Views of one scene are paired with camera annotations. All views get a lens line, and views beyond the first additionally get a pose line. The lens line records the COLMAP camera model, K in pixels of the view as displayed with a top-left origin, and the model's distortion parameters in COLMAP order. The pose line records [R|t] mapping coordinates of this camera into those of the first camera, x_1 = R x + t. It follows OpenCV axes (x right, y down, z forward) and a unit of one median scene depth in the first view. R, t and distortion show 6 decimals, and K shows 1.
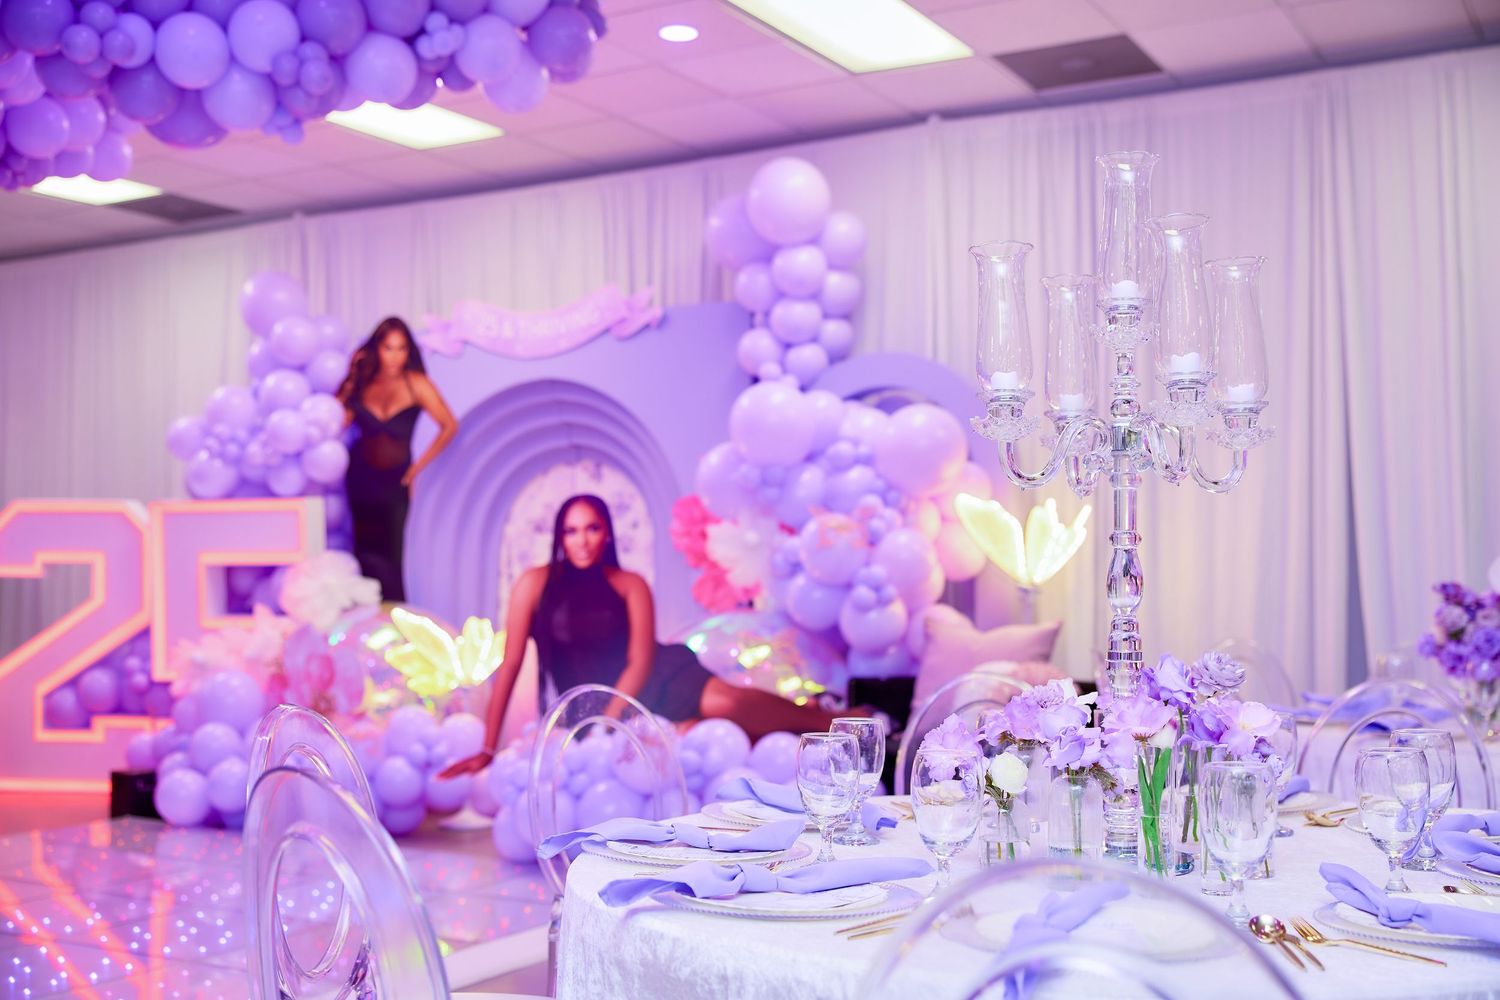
lens RADIAL K [[1712.7, 0, 753.2], [0, 1712.7, 498.4], [0, 0, 1]] dist [-0.050696, 0.000000]
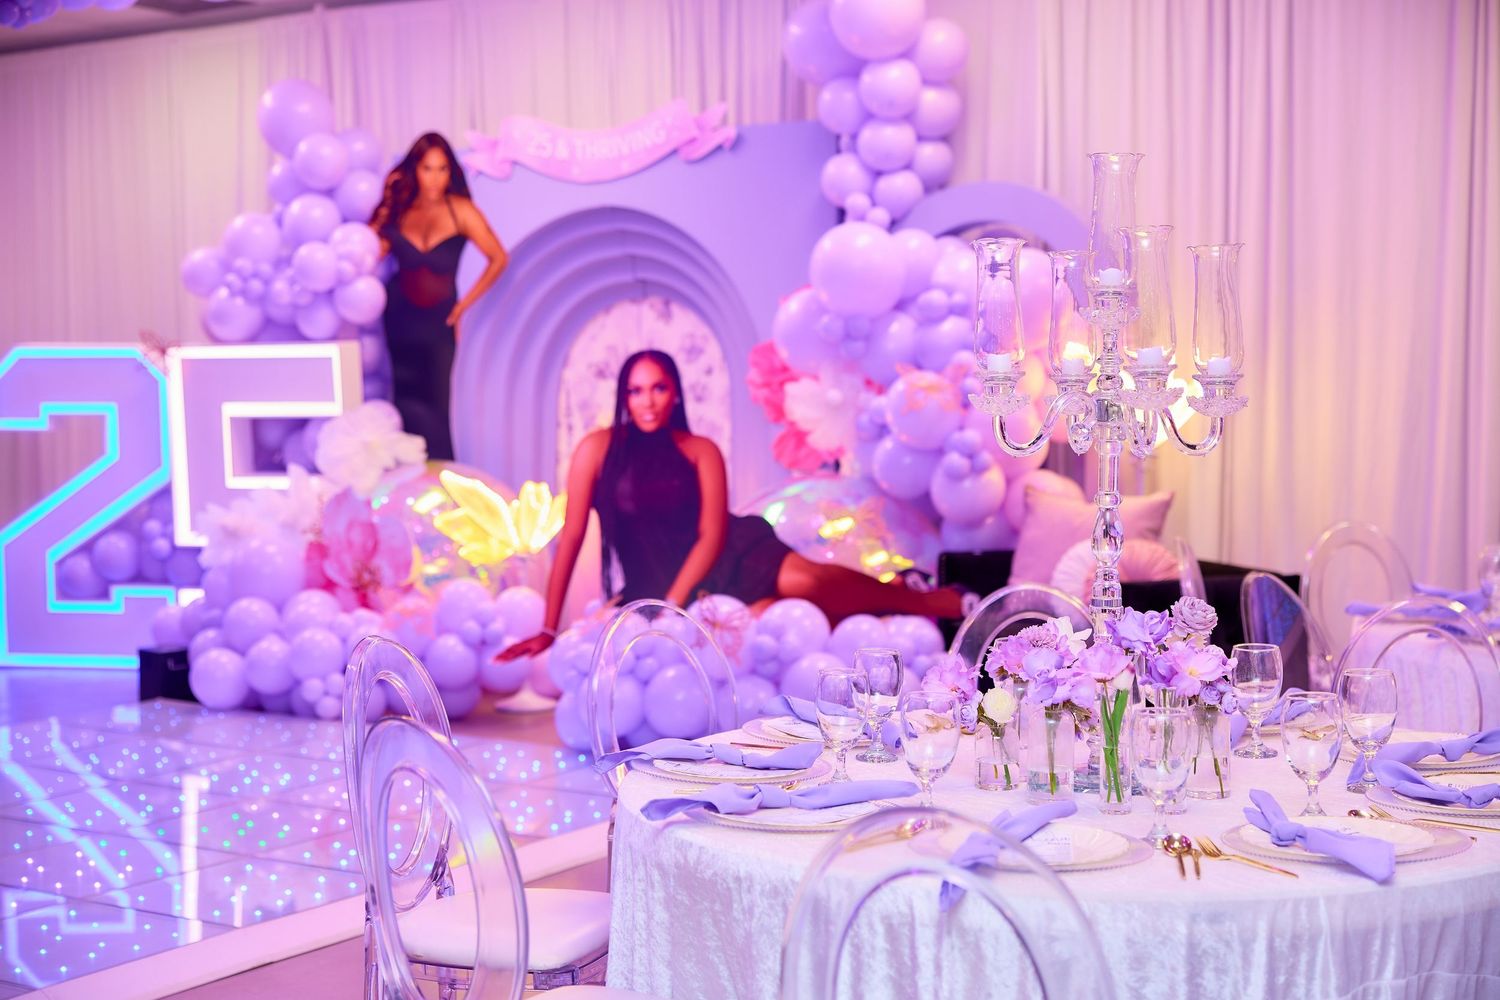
lens RADIAL K [[2169.6, 0, 749.1], [0, 2169.6, 499.0], [0, 0, 1]] dist [-0.033672, 0.000000]
pose [[0.998224, -0.001498, -0.059554, 0.020415], [0.007672, 0.994591, 0.103586, -0.038756], [0.059077, -0.103859, 0.992836, -0.132973]]
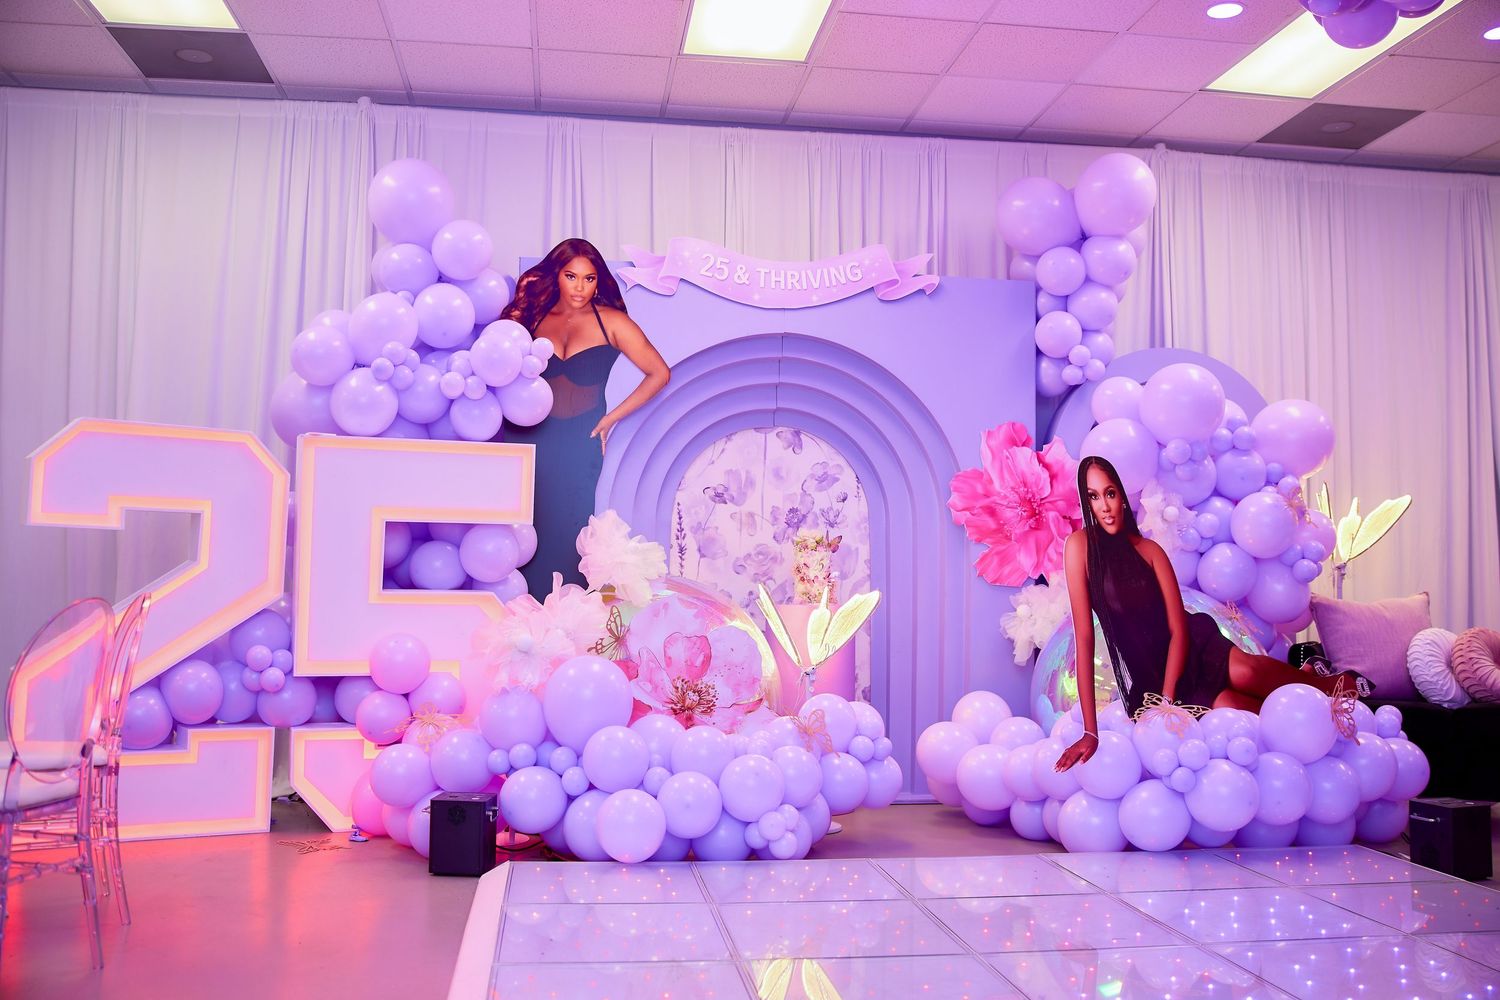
lens RADIAL K [[1357.3, 0, 751.5], [0, 1357.3, 500.5], [0, 0, 1]] dist [-0.053816, 0.000000]
pose [[0.783592, 0.053043, 0.619008, -0.646796], [-0.040275, 0.998590, -0.034586, 0.050341], [-0.619969, 0.002171, 0.784623, 0.488374]]
